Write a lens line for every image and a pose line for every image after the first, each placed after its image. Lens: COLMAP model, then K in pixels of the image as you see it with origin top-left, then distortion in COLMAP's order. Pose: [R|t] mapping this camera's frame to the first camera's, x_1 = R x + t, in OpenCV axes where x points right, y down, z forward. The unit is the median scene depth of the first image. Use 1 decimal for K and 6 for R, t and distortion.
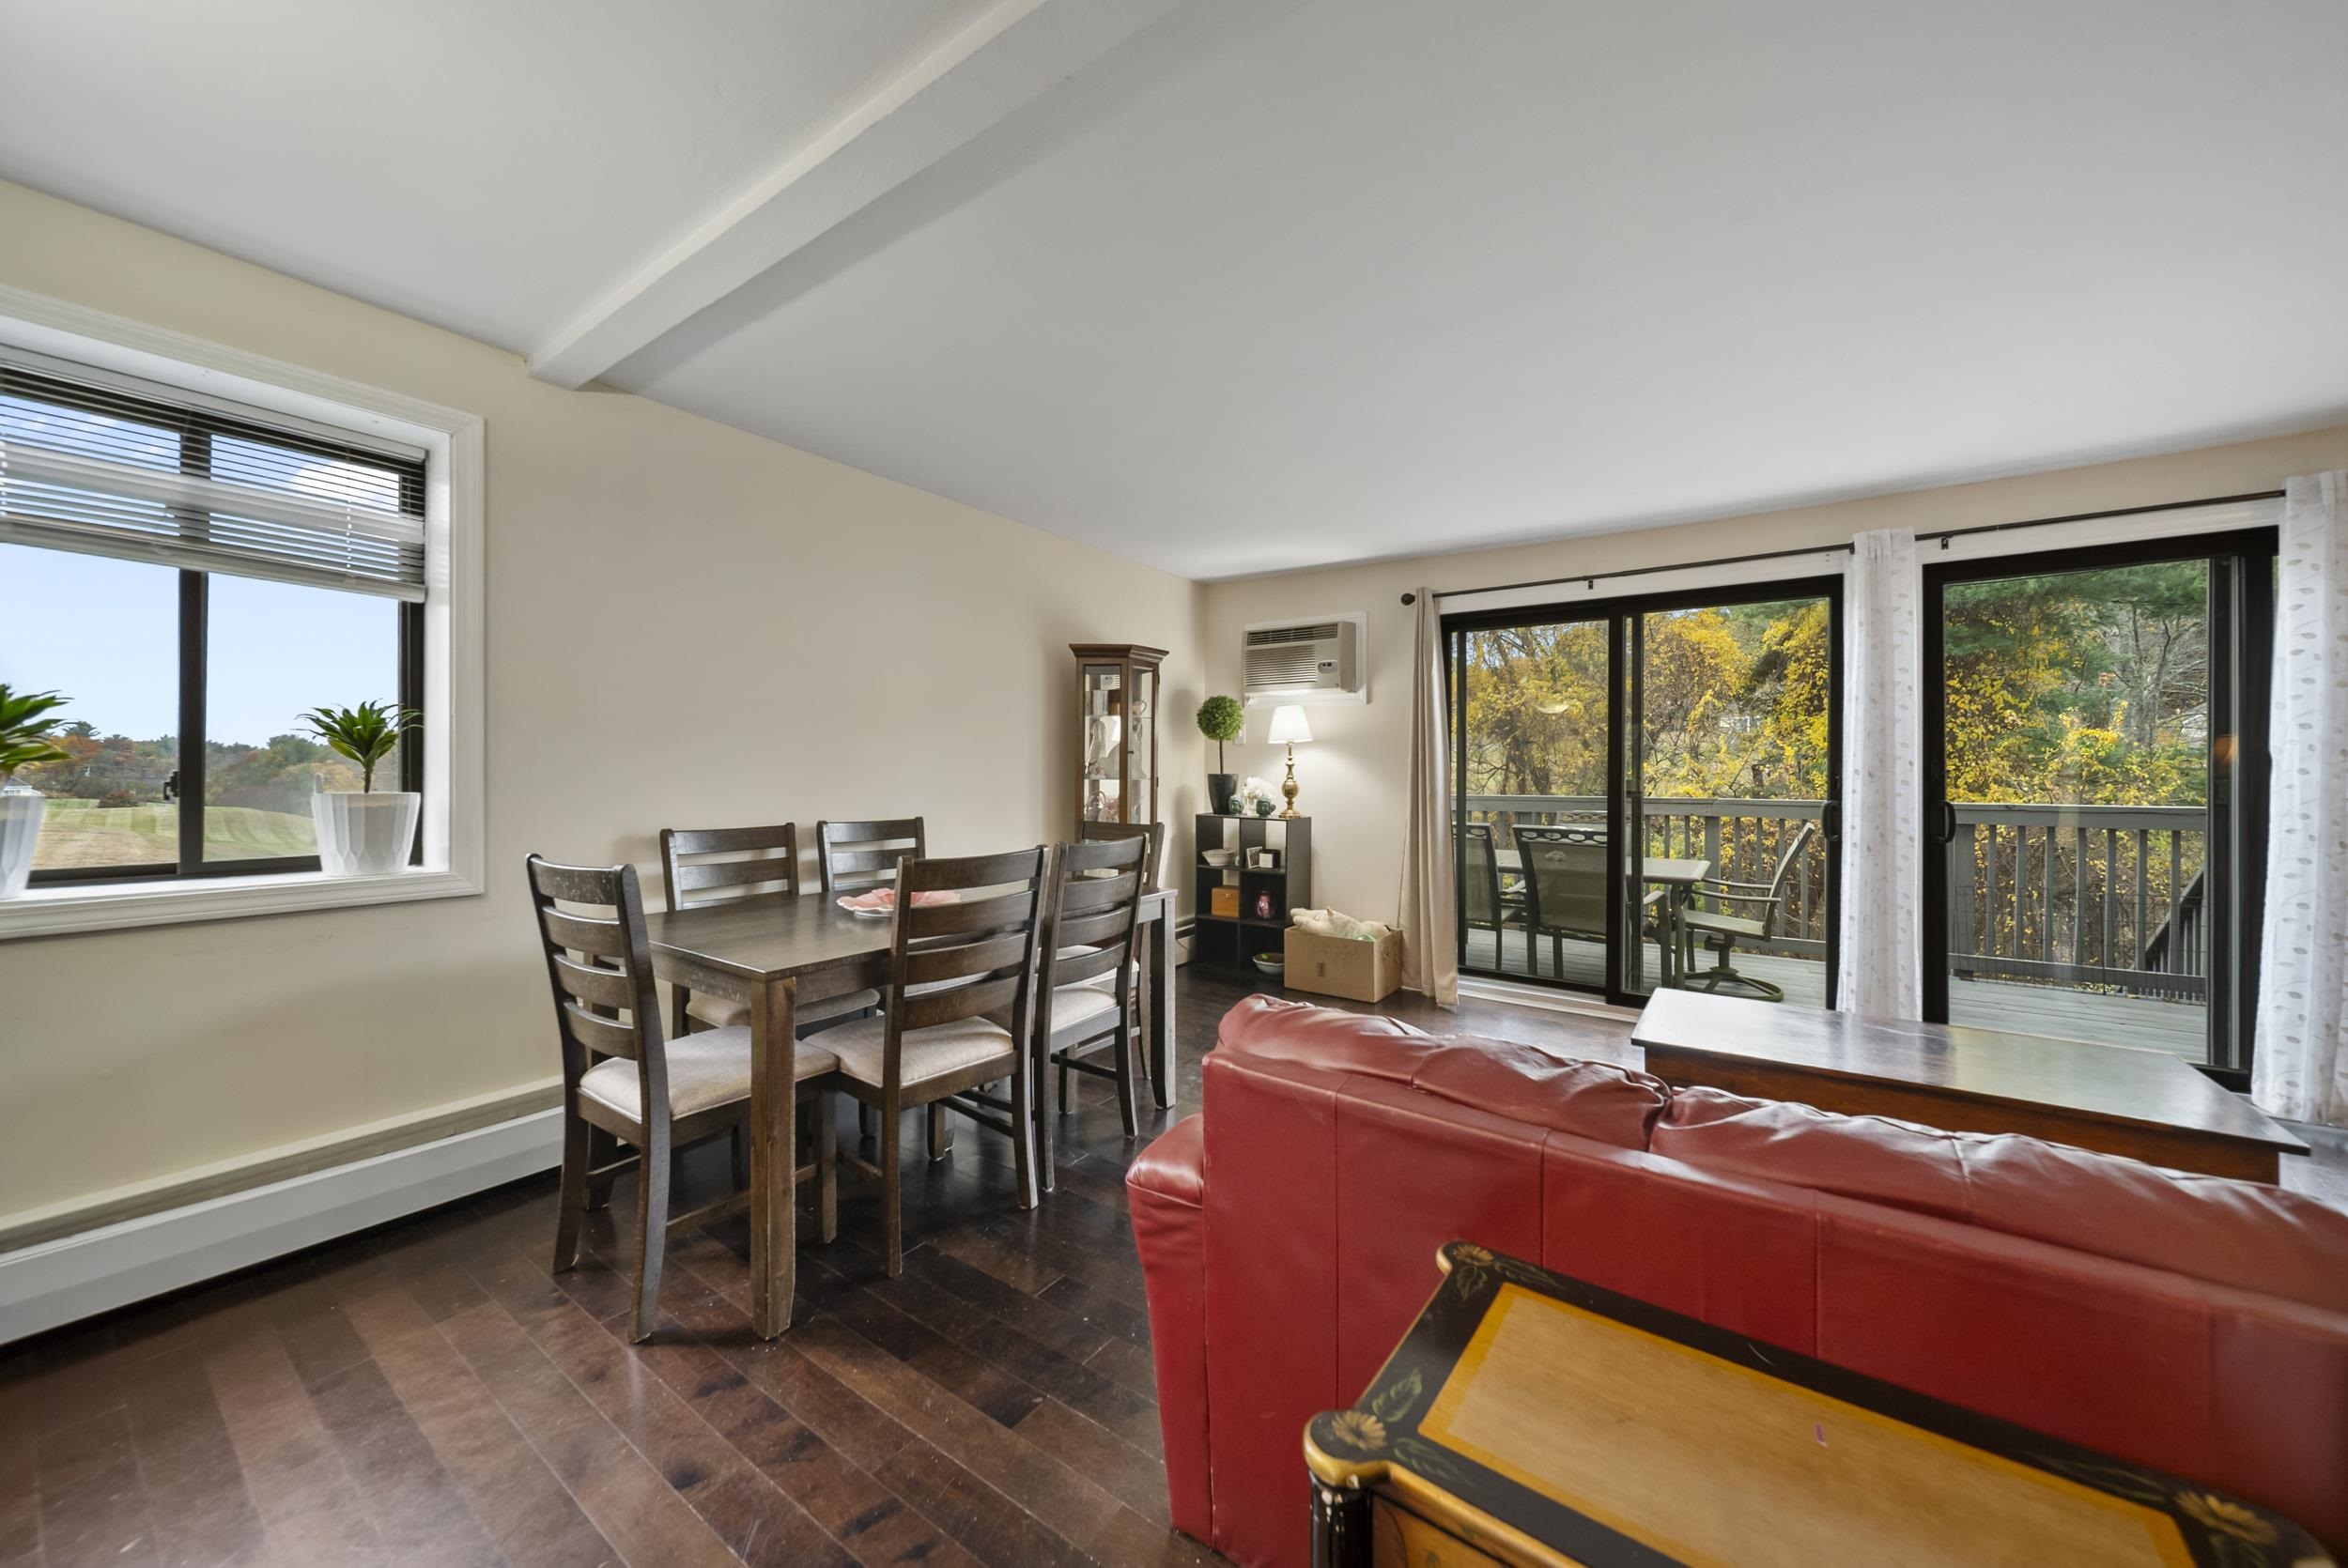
lens RADIAL K [[837.7, 0, 1168.6], [0, 837.7, 772.5], [0, 0, 1]] dist [0.000261, 0.000047]
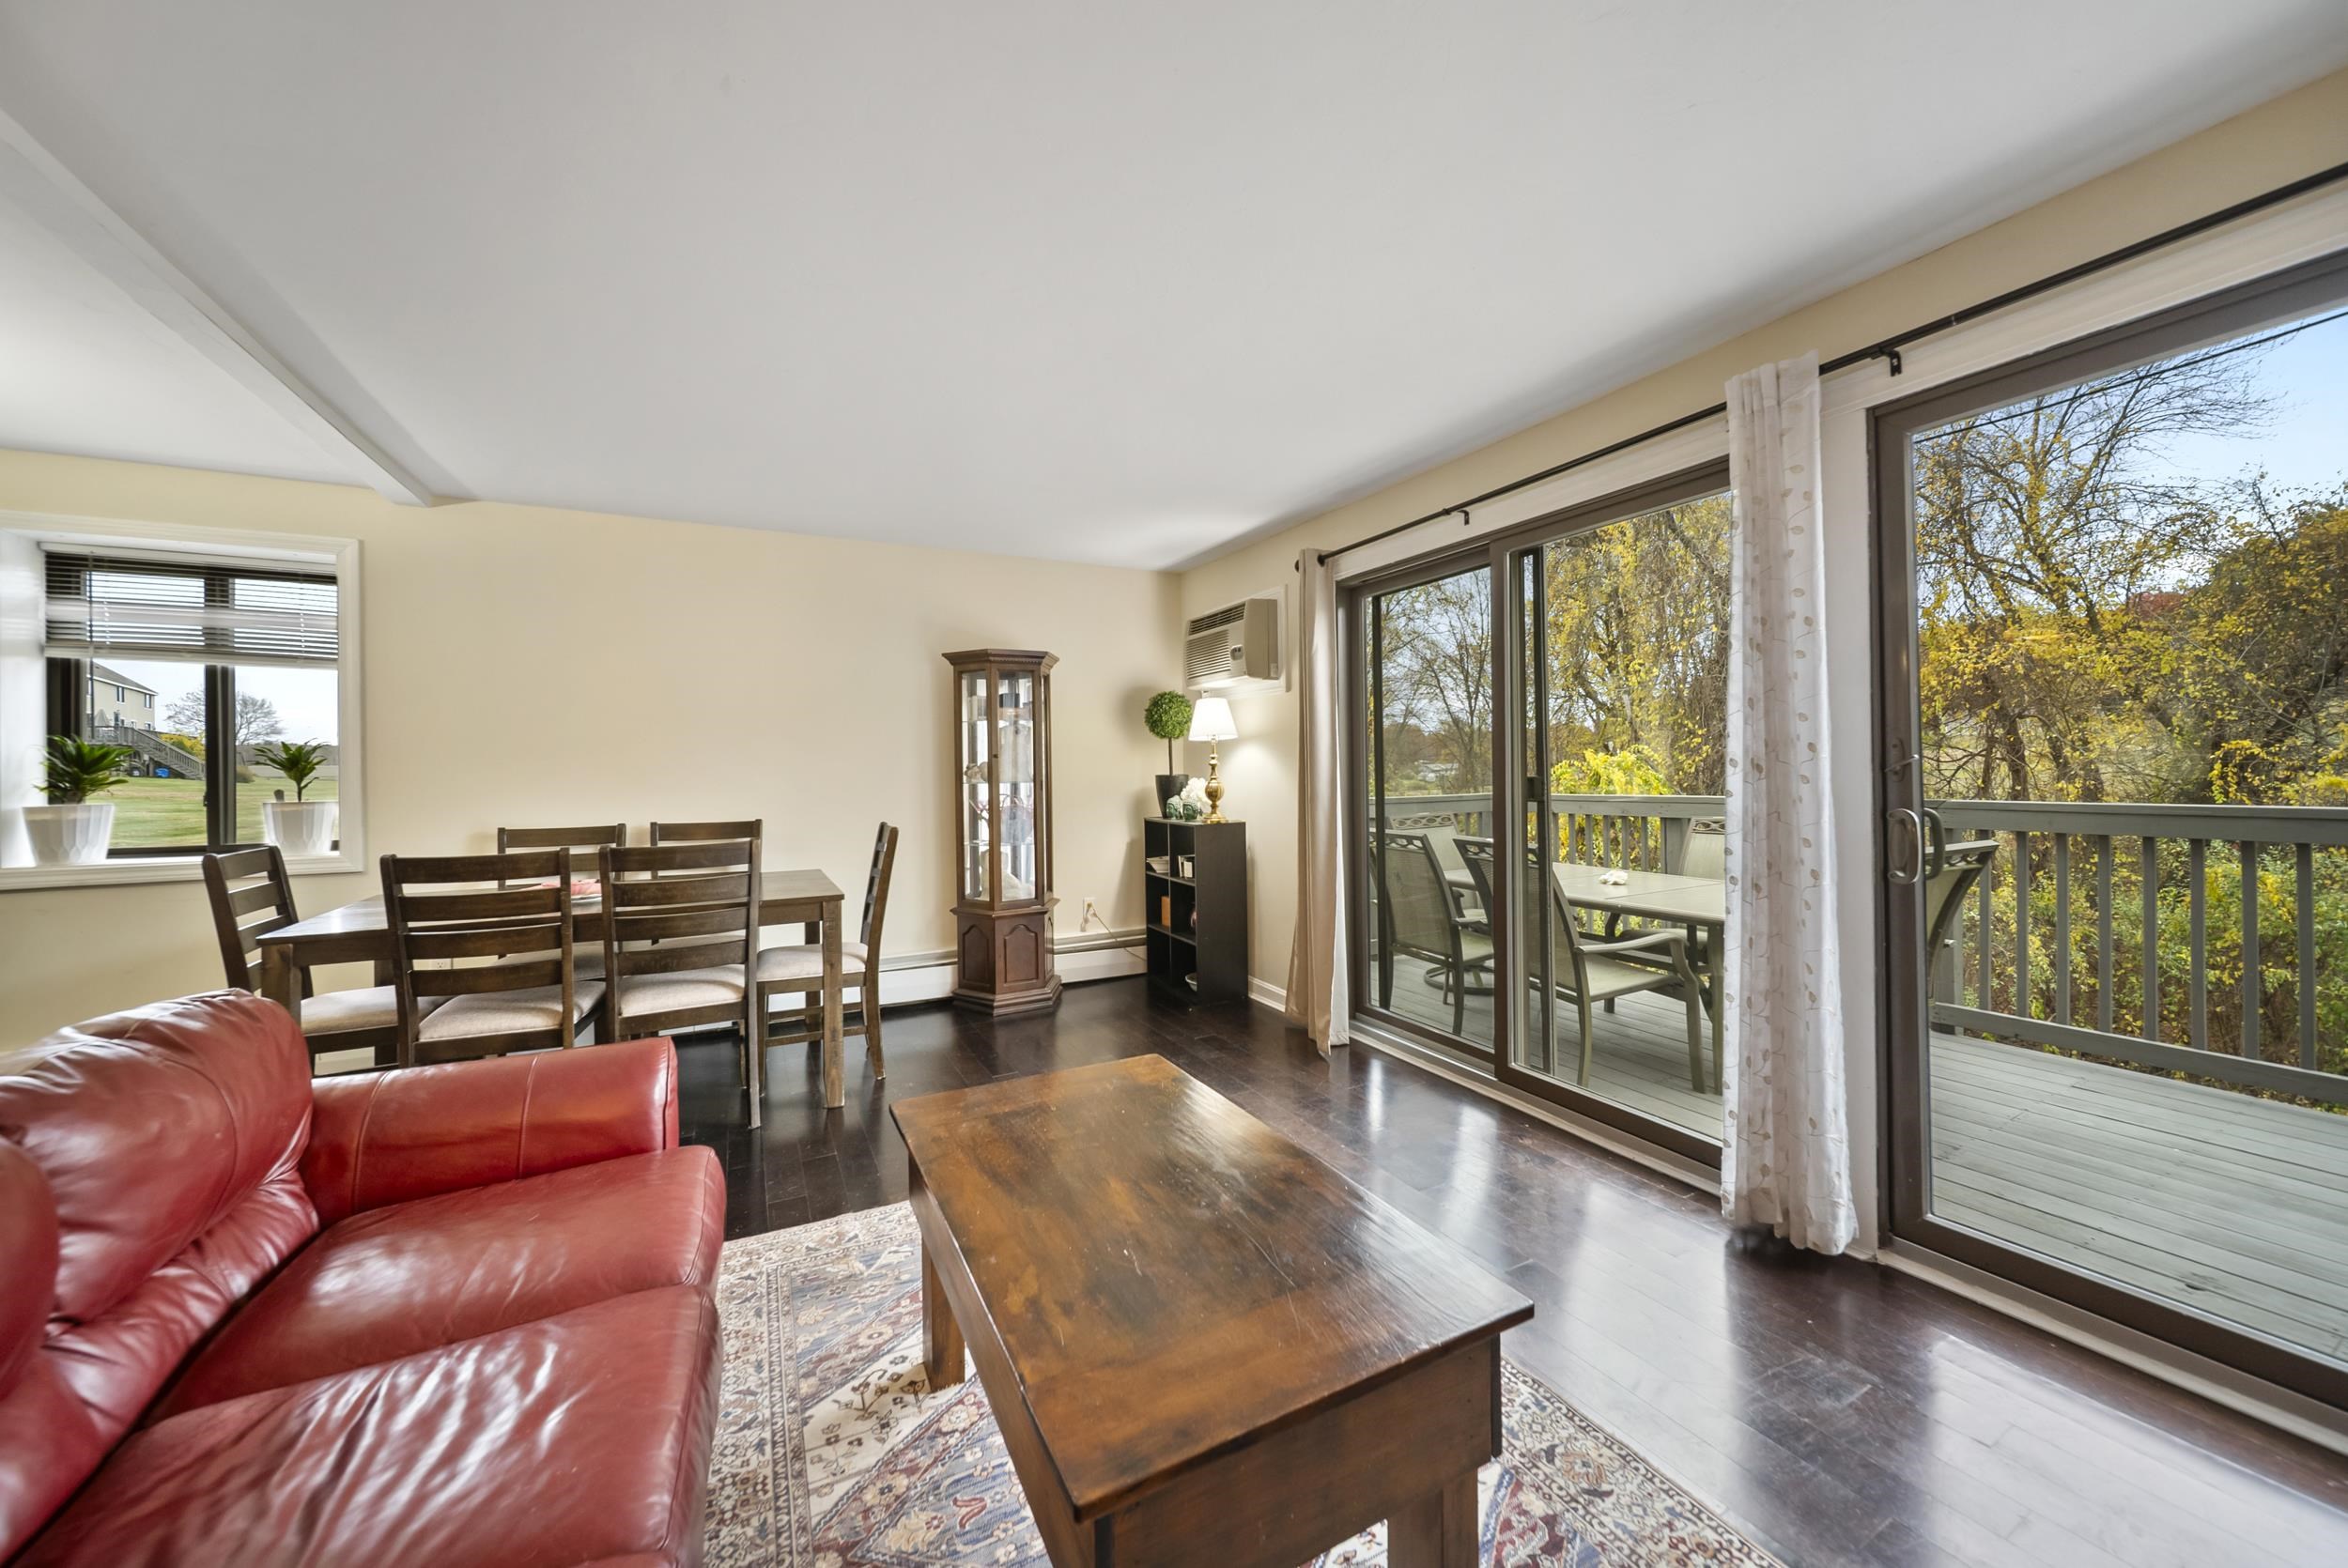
lens RADIAL K [[837.7, 0, 1166.1], [0, 837.7, 777.4], [0, 0, 1]] dist [0.000261, 0.000047]
pose [[0.885157, -0.011718, -0.465145, 0.591215], [0.016721, 0.999838, 0.006632, -0.002392], [0.464992, -0.013648, 0.885210, 0.202191]]
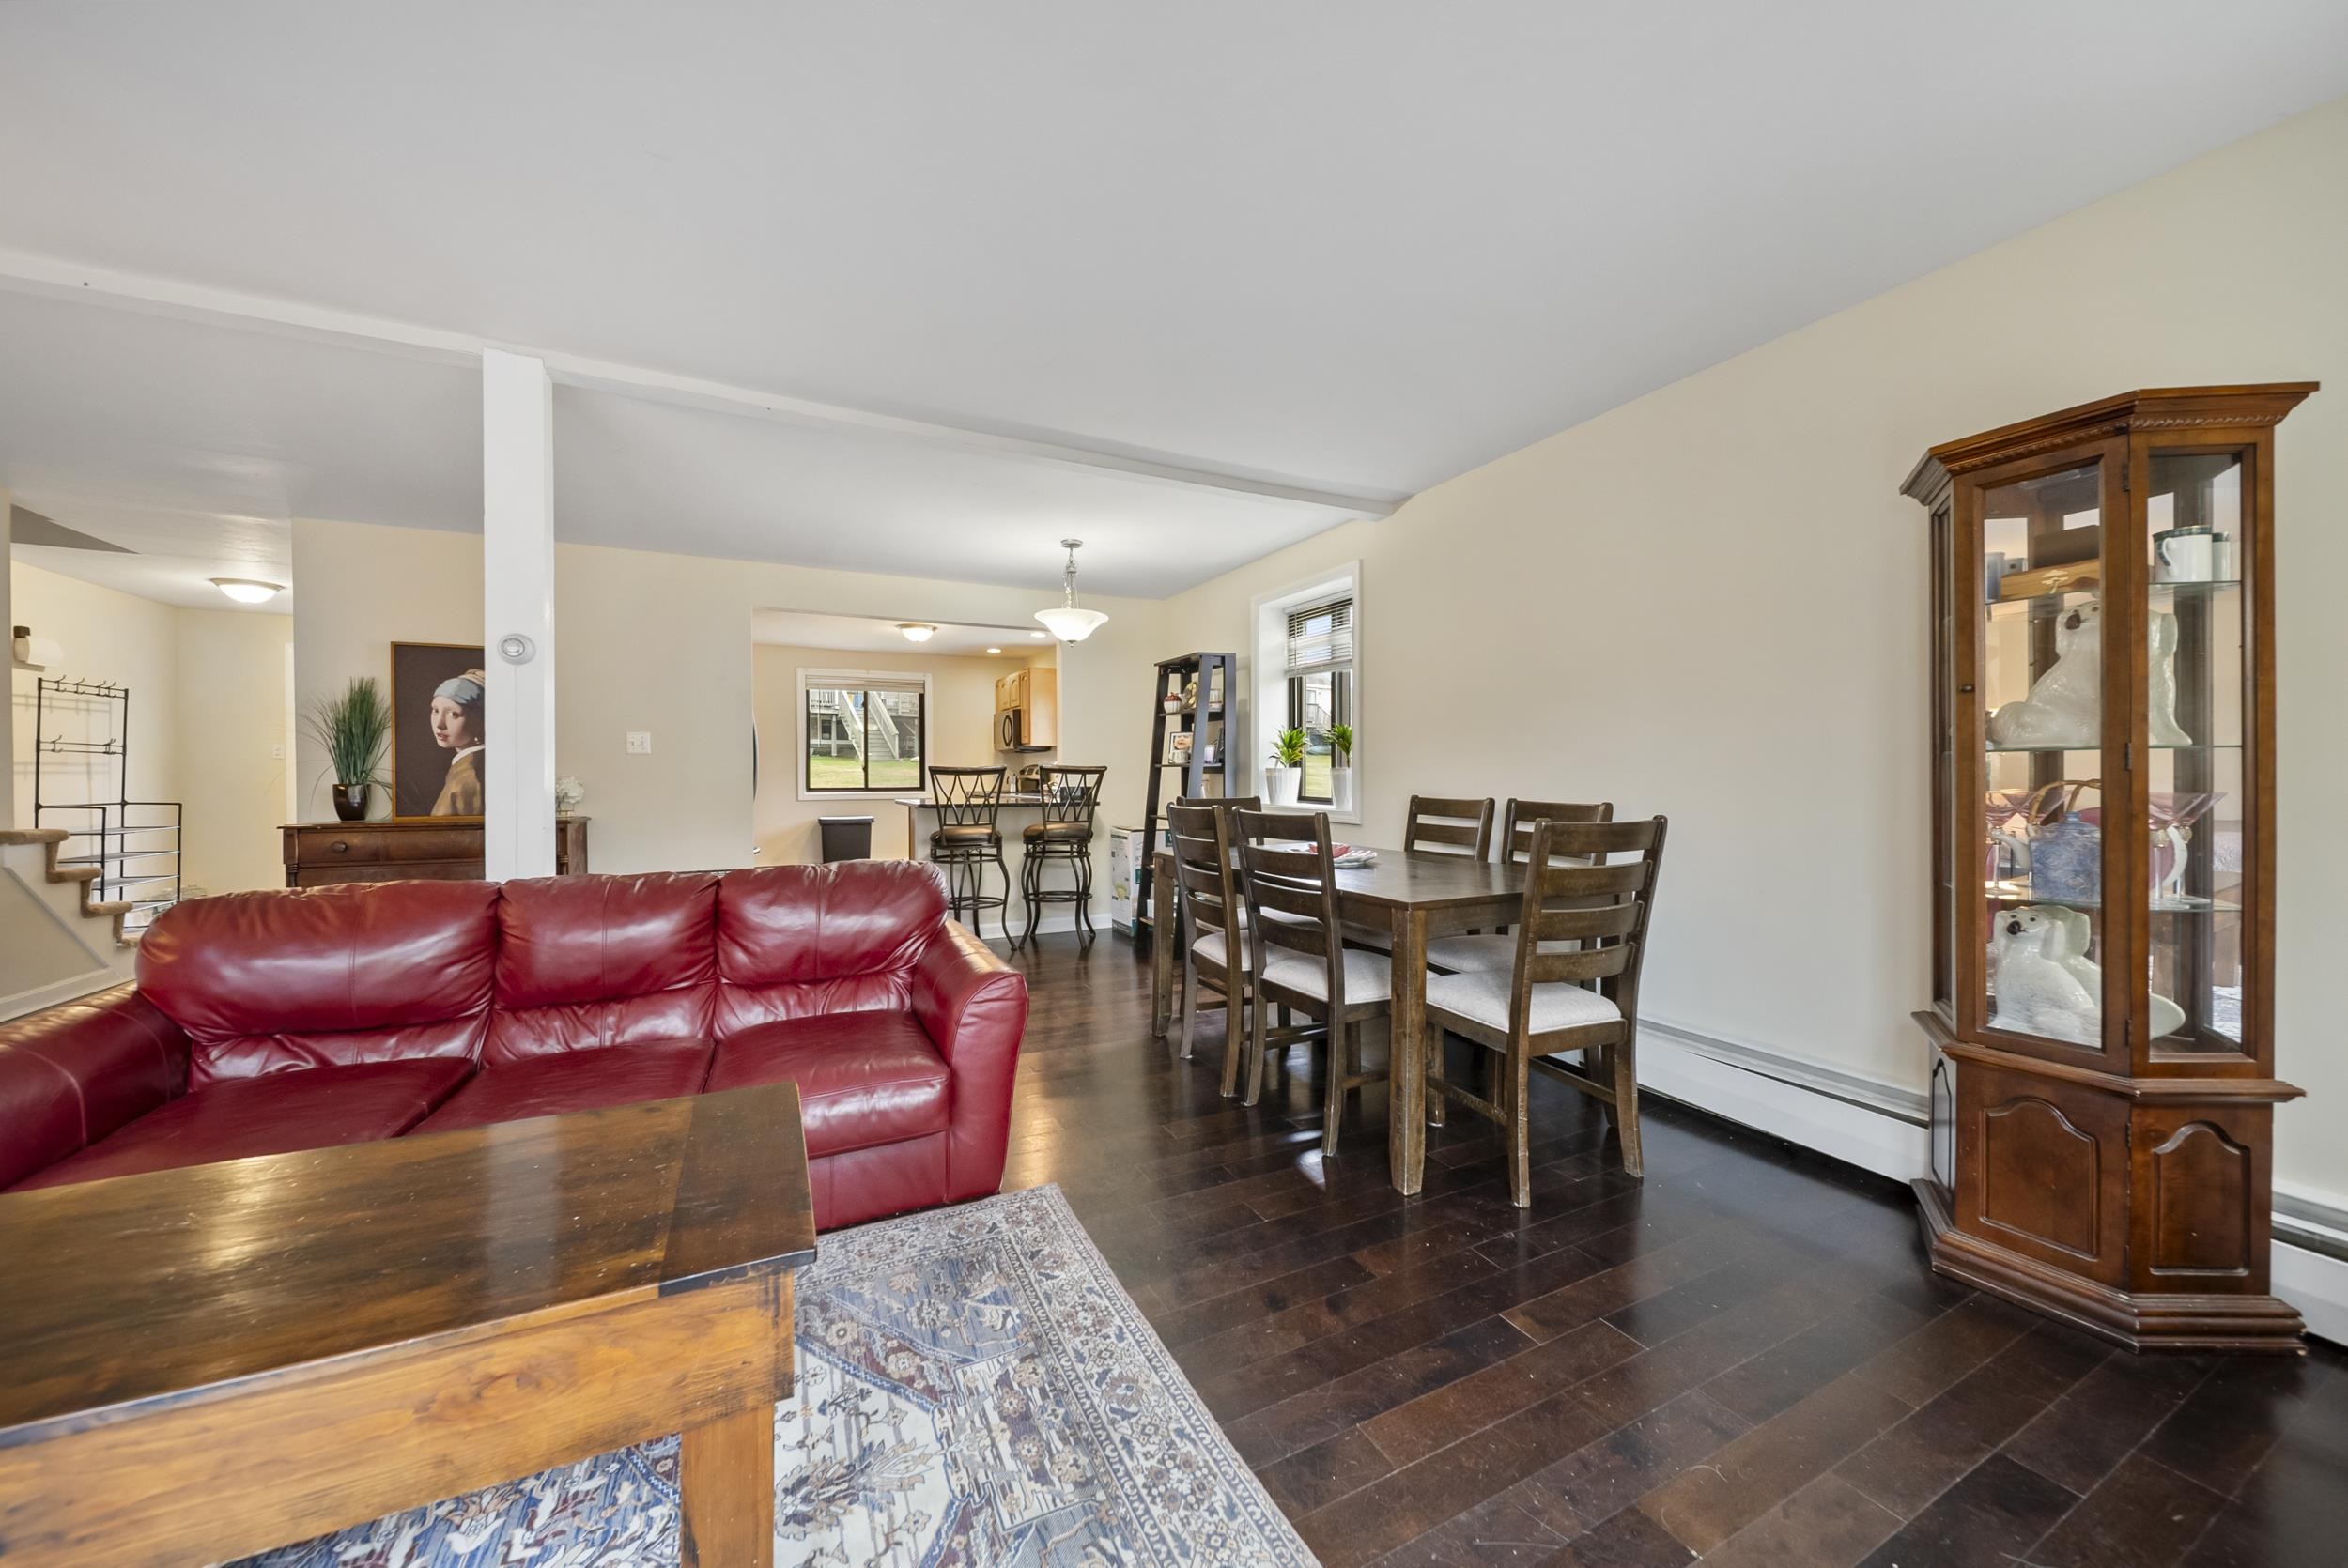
lens RADIAL K [[837.7, 0, 1175.5], [0, 837.7, 778.8], [0, 0, 1]] dist [0.000261, 0.000047]
pose [[-0.472211, 0.003333, -0.881479, 0.528353], [-0.000591, 0.999991, 0.004097, 0.021986], [0.881485, 0.002455, -0.472205, 0.829567]]
